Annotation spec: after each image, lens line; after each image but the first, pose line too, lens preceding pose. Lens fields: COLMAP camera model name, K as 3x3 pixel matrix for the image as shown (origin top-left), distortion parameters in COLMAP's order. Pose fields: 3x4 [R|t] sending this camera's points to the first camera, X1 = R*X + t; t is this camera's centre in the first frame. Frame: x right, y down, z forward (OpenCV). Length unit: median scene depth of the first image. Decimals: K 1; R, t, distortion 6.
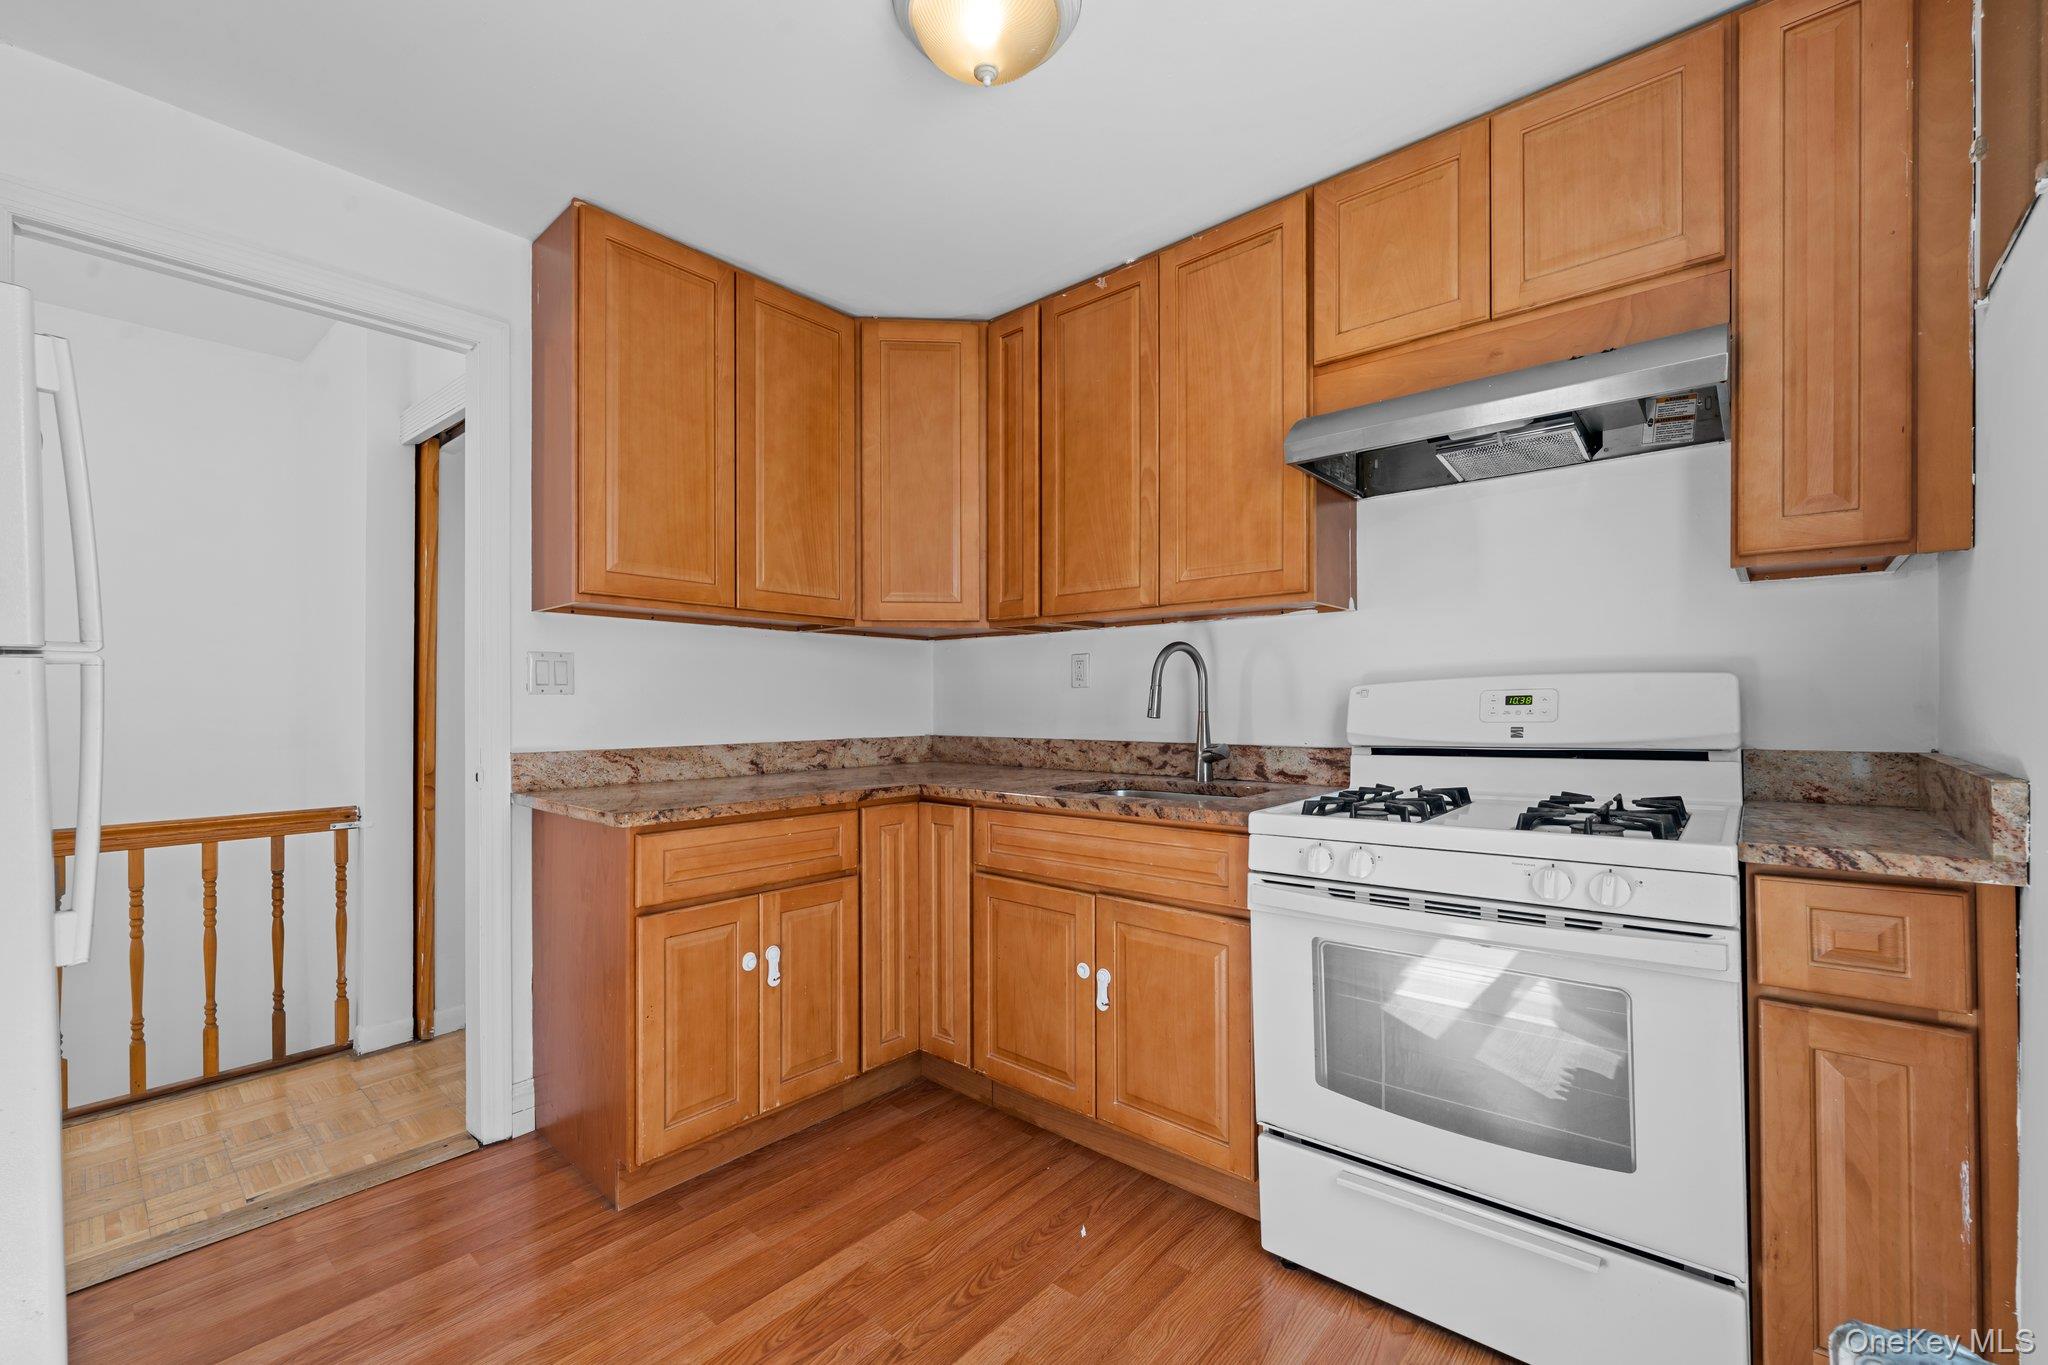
lens RADIAL K [[831.2, 0, 1025.0], [0, 831.2, 697.4], [0, 0, 1]] dist [-0.000075, -0.000284]
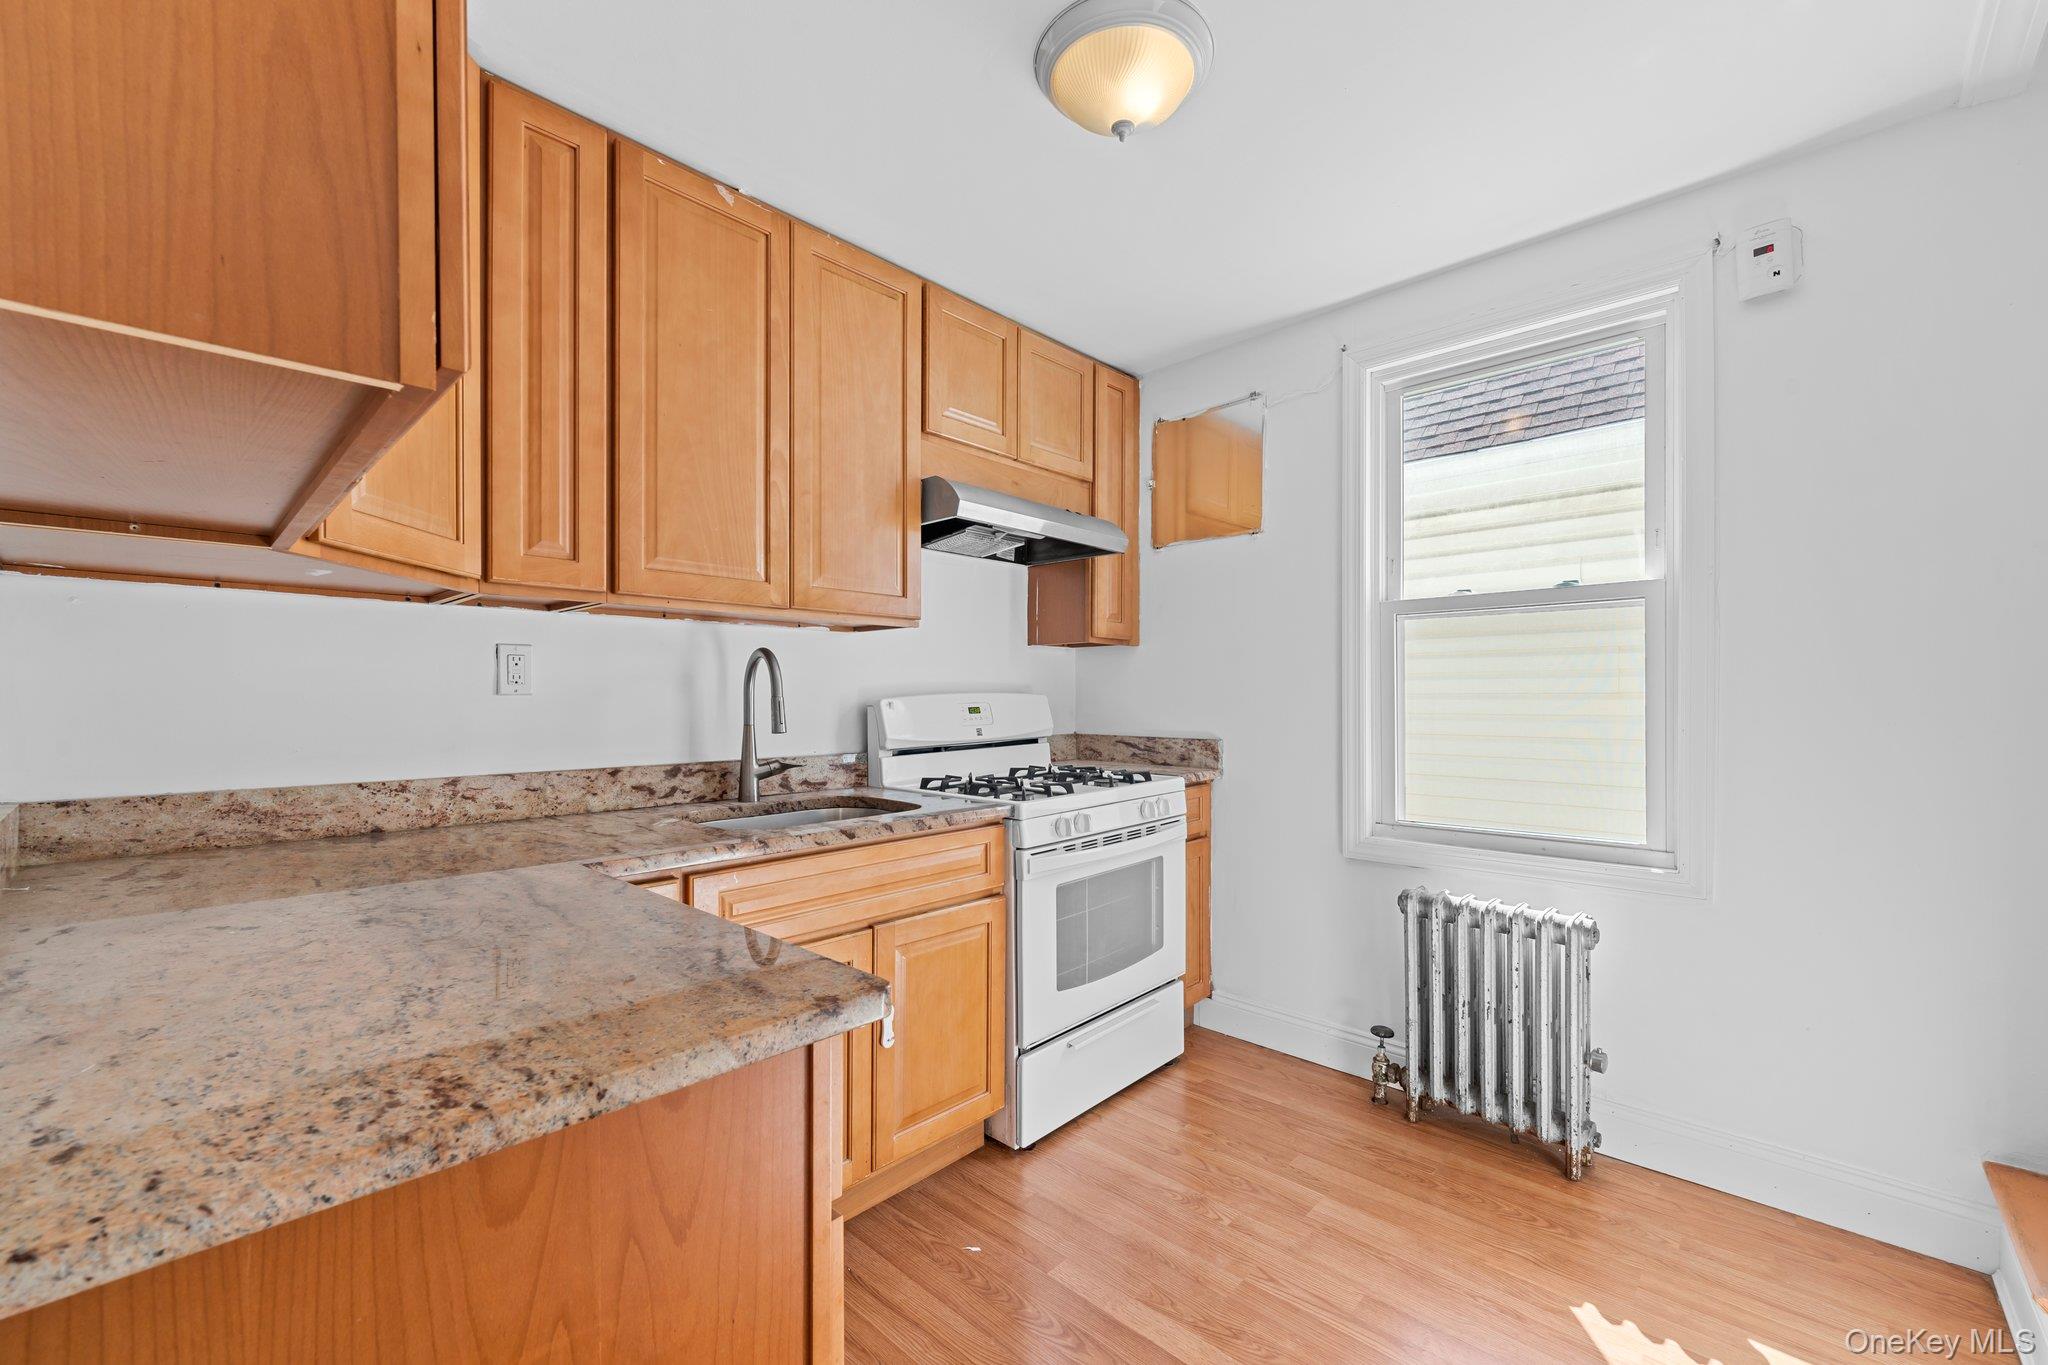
lens RADIAL K [[831.2, 0, 1024.0], [0, 831.2, 695.4], [0, 0, 1]] dist [-0.000075, -0.000284]
pose [[0.037351, 0.008977, 0.999262, -0.701656], [-0.003826, 0.999954, -0.008840, -0.008487], [-0.999295, -0.003493, 0.037384, 0.683361]]
